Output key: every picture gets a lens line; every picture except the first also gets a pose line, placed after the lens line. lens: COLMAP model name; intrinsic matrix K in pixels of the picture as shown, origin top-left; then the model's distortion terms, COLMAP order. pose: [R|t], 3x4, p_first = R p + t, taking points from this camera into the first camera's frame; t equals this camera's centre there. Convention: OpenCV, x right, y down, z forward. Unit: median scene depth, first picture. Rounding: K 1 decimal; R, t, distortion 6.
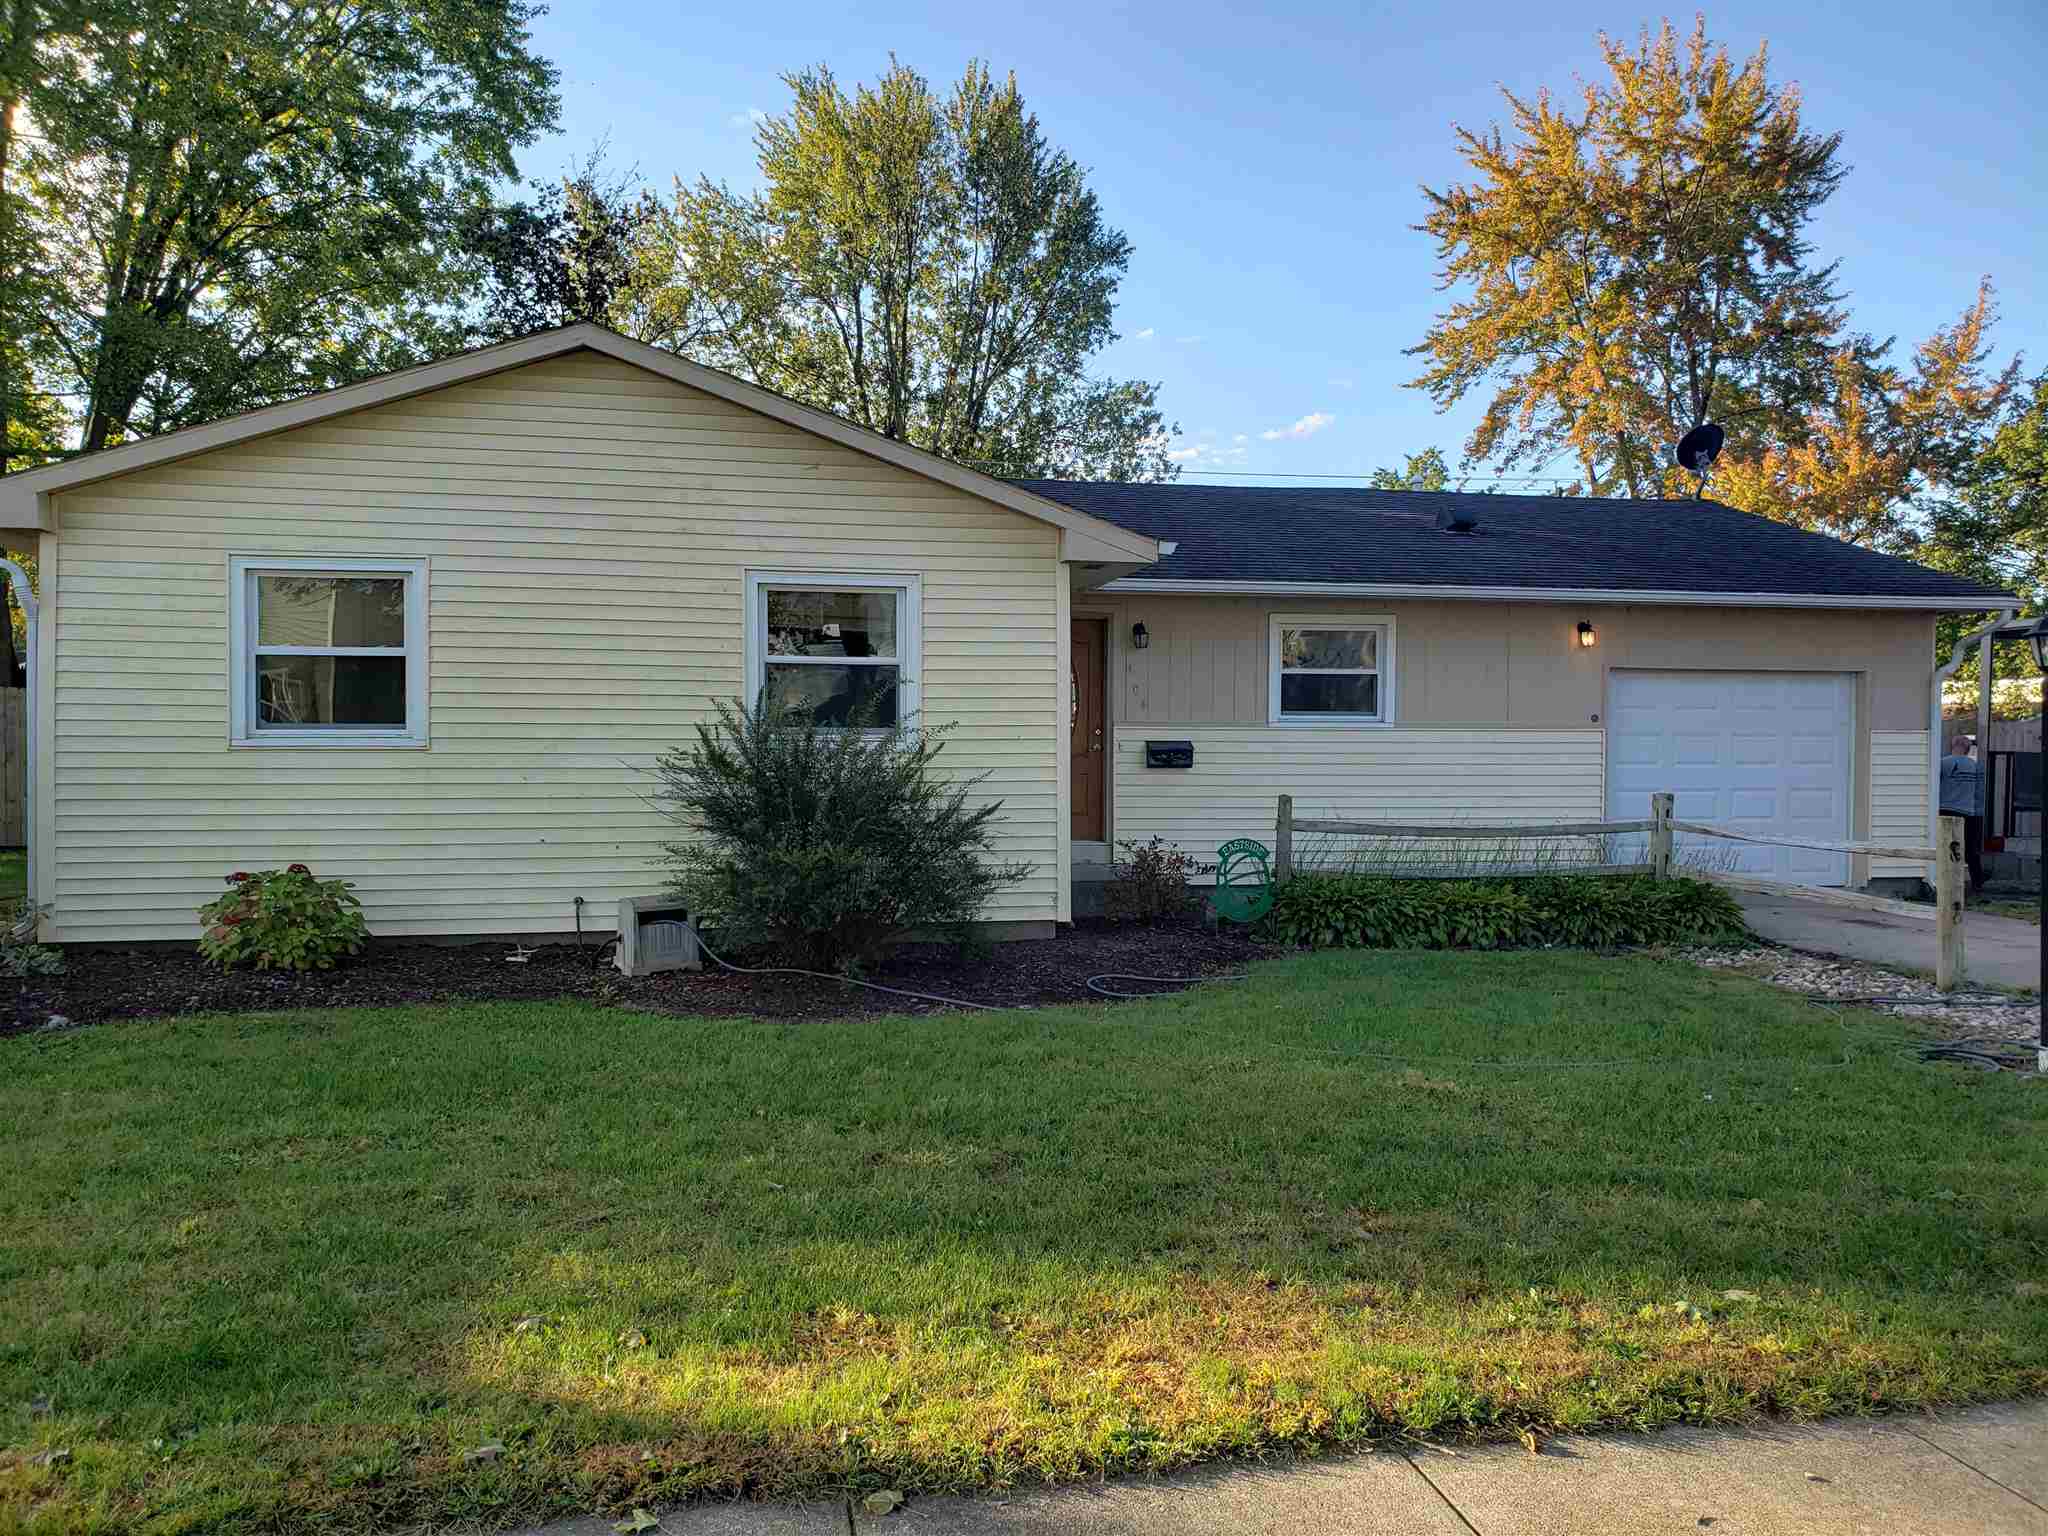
lens RADIAL K [[1591.1, 0, 1022.4], [0, 1591.1, 761.2], [0, 0, 1]] dist [0.012971, 0.012824]
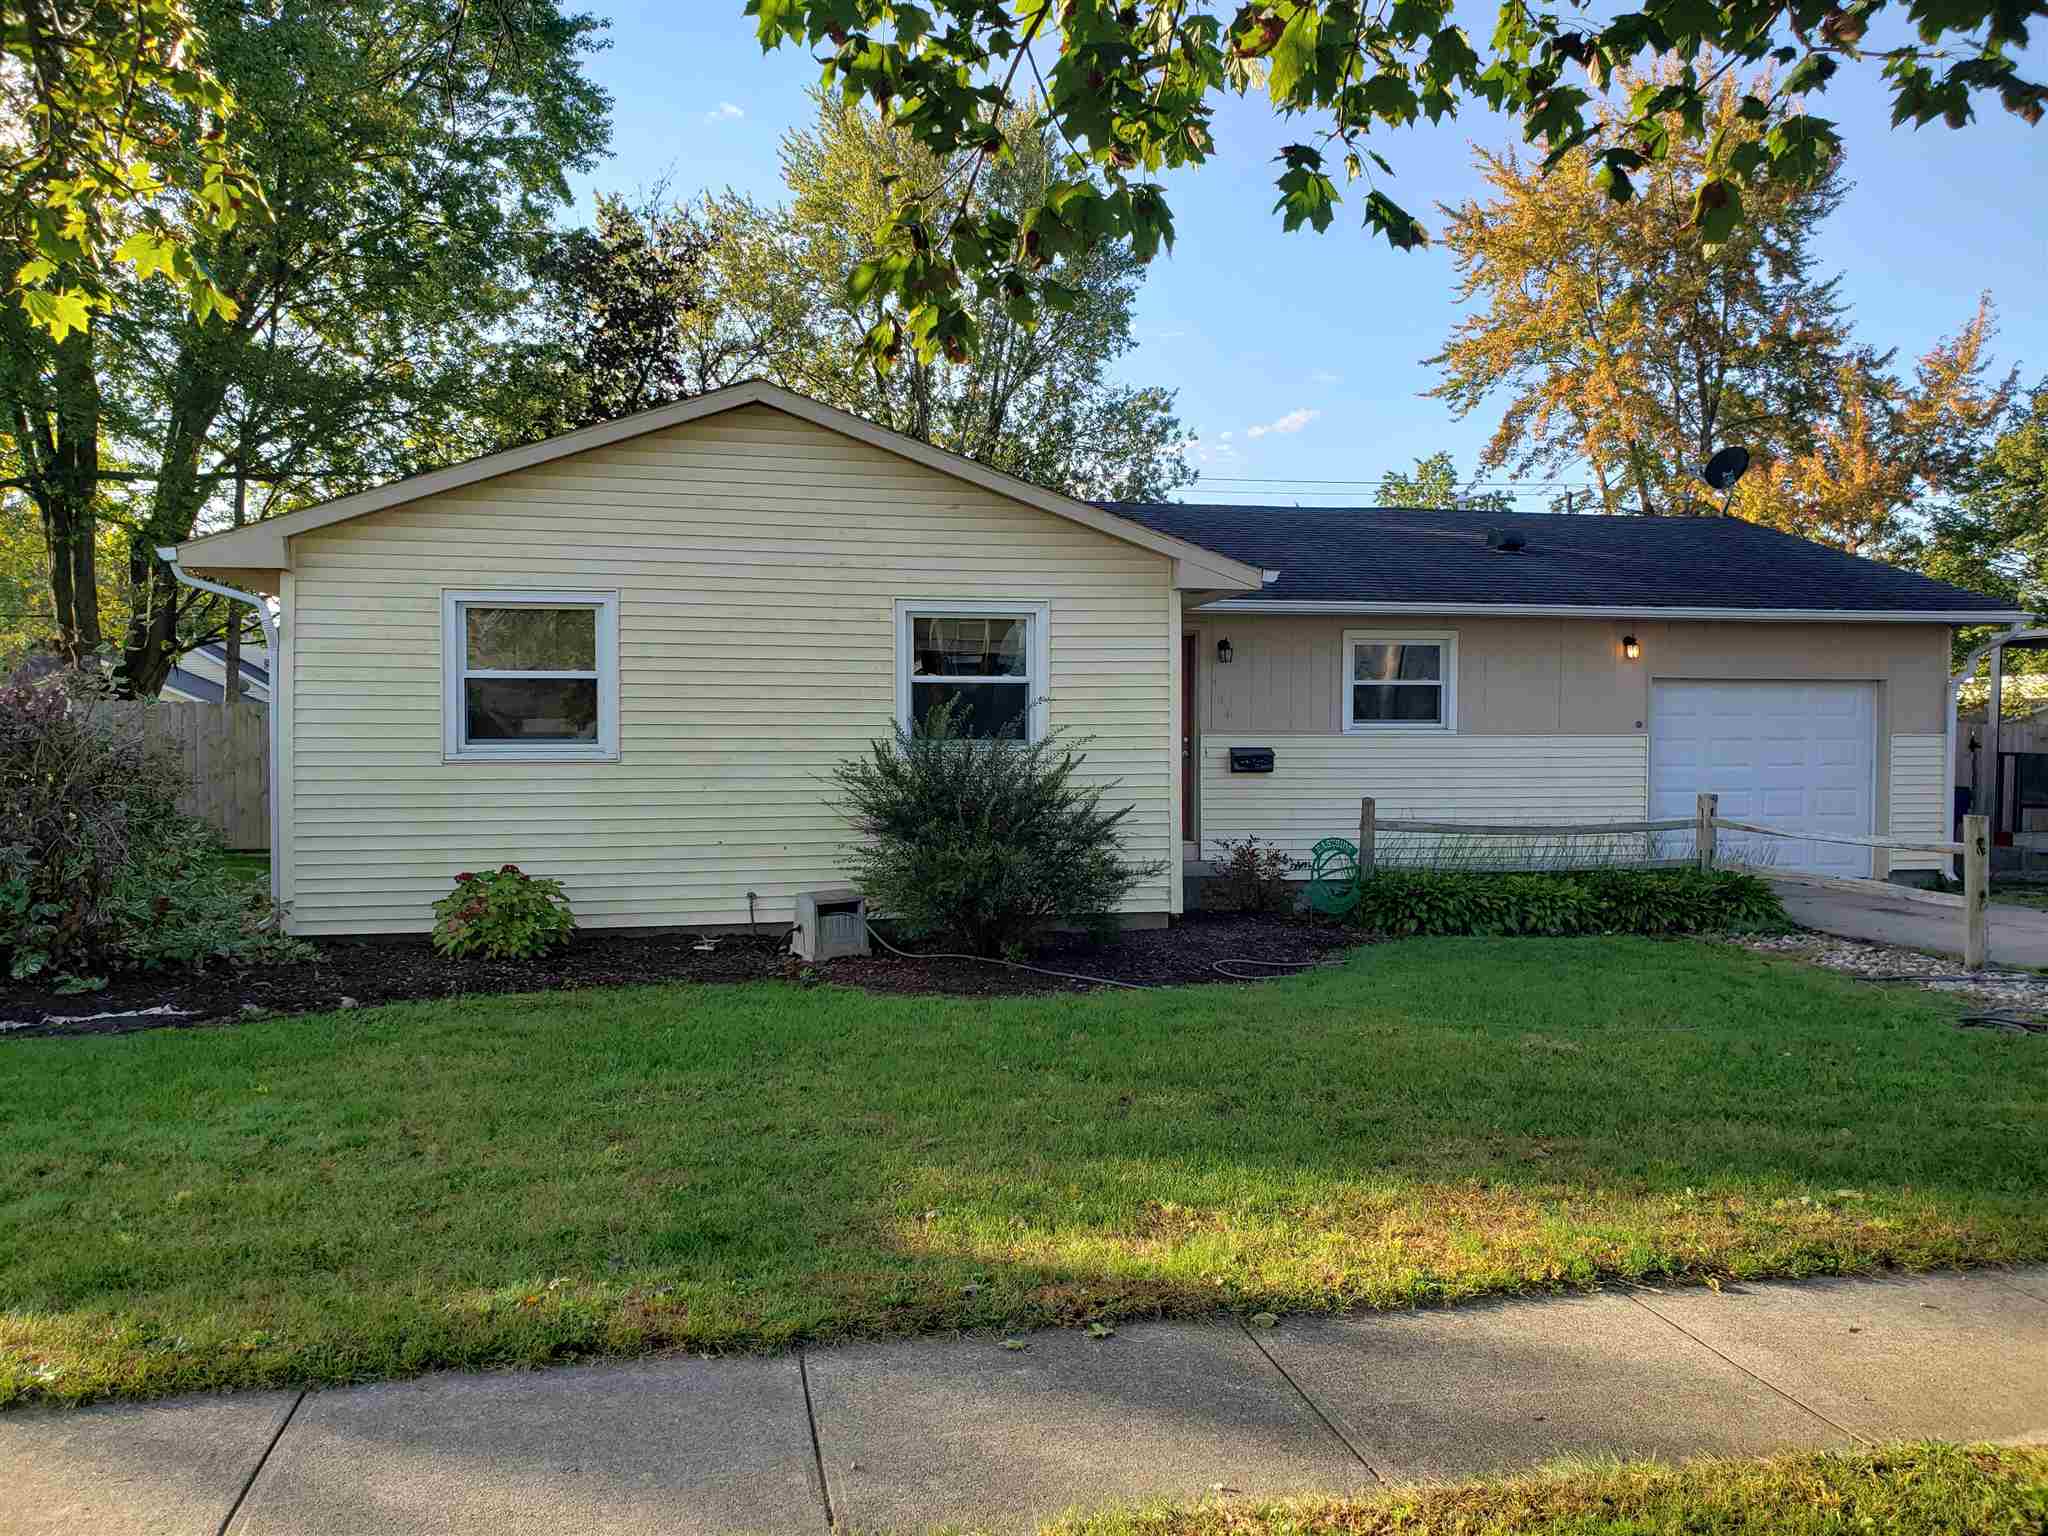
lens RADIAL K [[1591.1, 0, 1024.1], [0, 1591.1, 771.3], [0, 0, 1]] dist [0.012971, 0.012824]
pose [[0.999974, -0.004727, 0.005464, -0.084968], [0.004682, 0.999955, 0.008280, -0.007735], [-0.005503, -0.008255, 0.999951, -0.108885]]
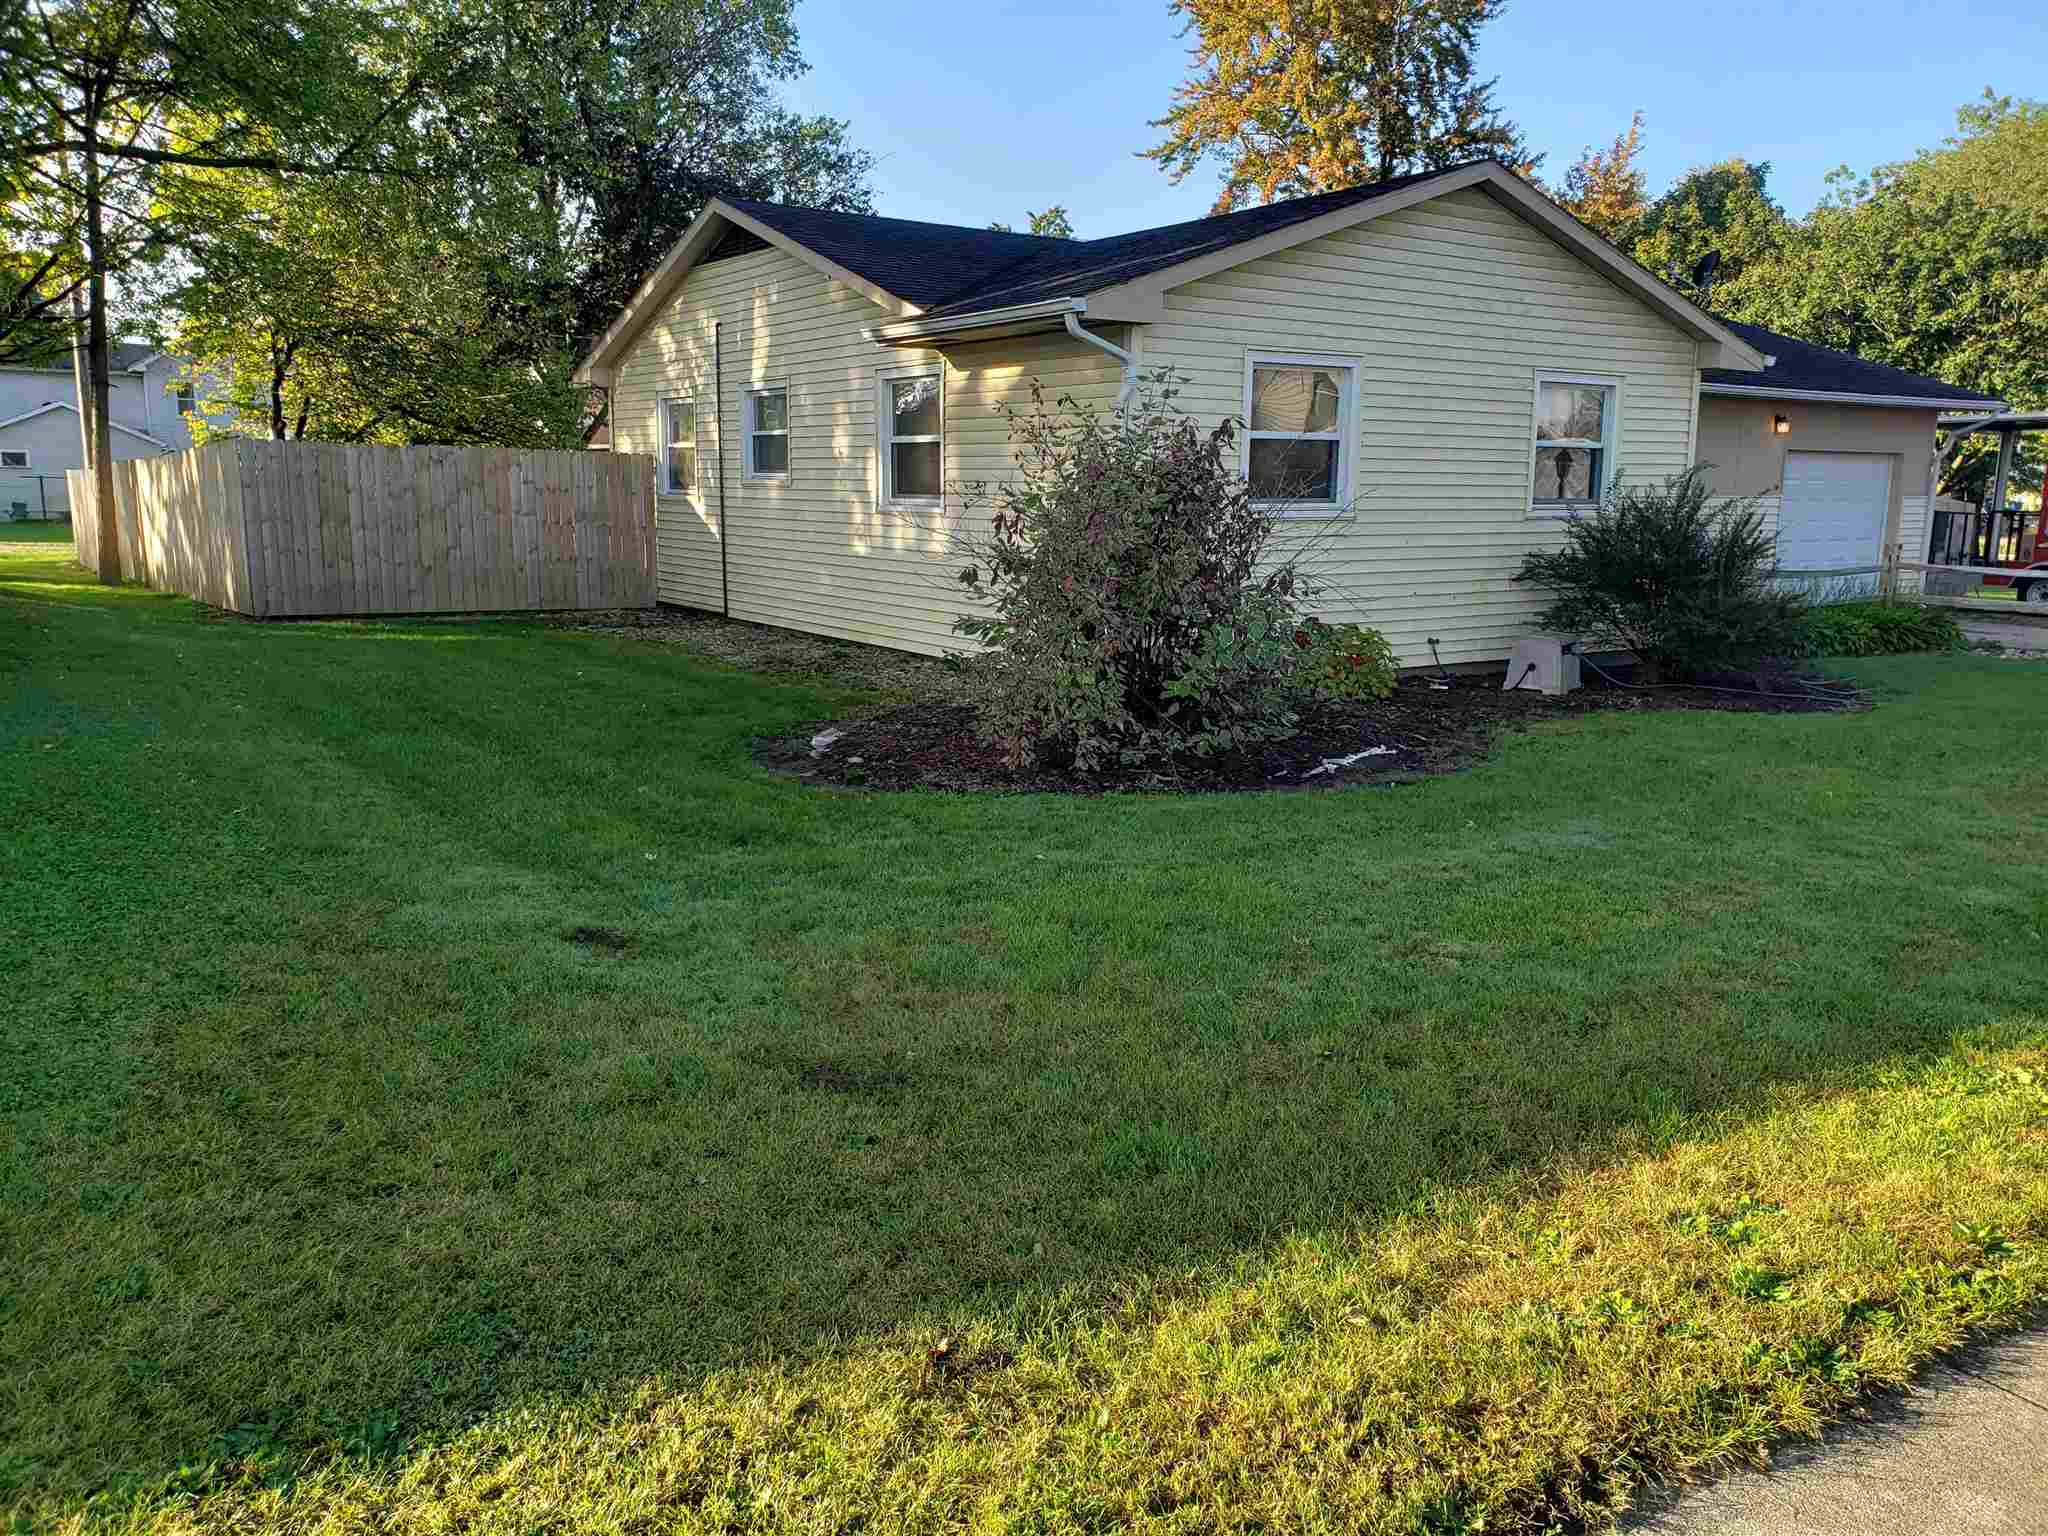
lens RADIAL K [[1591.1, 0, 1033.1], [0, 1591.1, 781.3], [0, 0, 1]] dist [0.012971, 0.012824]
pose [[0.919775, -0.065642, 0.386917, -0.969593], [-0.001235, 0.985423, 0.170116, -0.014421], [-0.392444, -0.156946, 0.906287, -0.019305]]
